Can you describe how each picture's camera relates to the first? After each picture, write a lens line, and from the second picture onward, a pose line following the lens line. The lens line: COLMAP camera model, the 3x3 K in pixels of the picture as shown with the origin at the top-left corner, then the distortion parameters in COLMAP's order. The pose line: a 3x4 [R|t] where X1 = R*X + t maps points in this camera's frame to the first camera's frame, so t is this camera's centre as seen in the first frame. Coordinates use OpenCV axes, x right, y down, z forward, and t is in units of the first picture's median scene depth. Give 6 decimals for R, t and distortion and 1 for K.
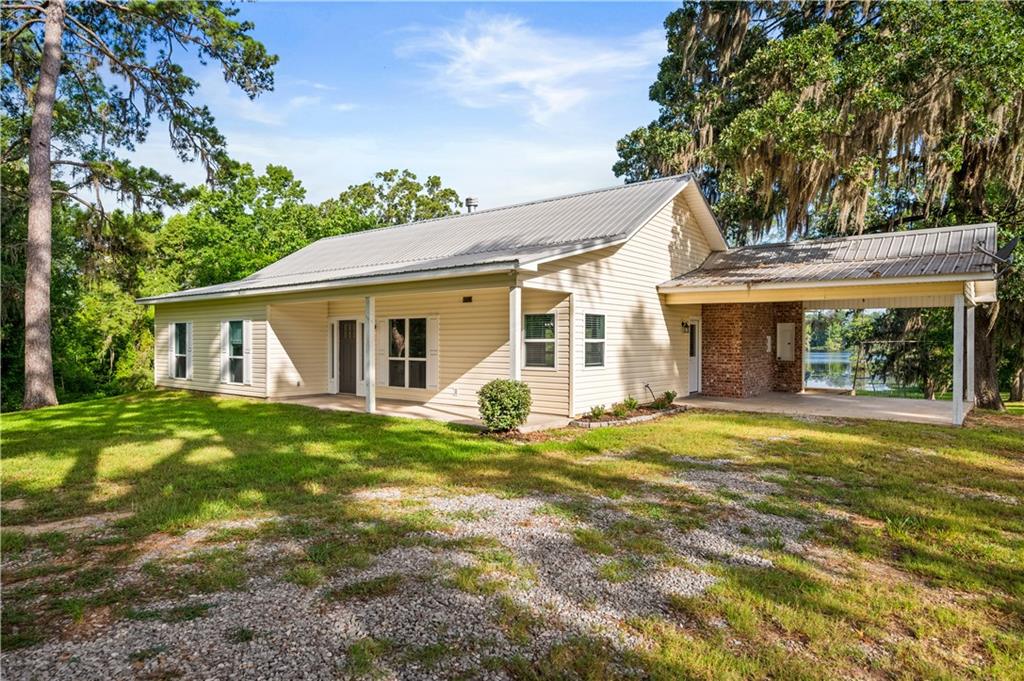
lens RADIAL K [[612.3, 0, 511.6], [0, 612.3, 343.7], [0, 0, 1]] dist [-0.001221, -0.000051]
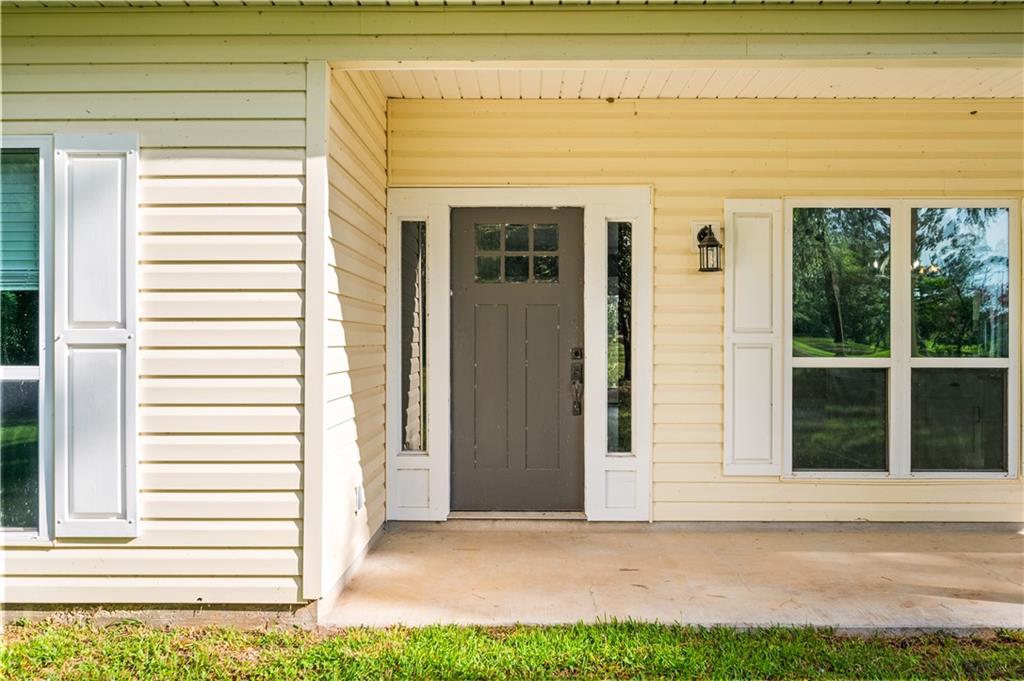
lens RADIAL K [[870.6, 0, 512.6], [0, 870.6, 339.6], [0, 0, 1]] dist [0.007954, 0.003041]
pose [[0.780331, -0.002153, 0.625363, -0.531276], [0.000032, 0.999994, 0.003403, 0.013571], [-0.625367, -0.002636, 0.780326, 0.808075]]
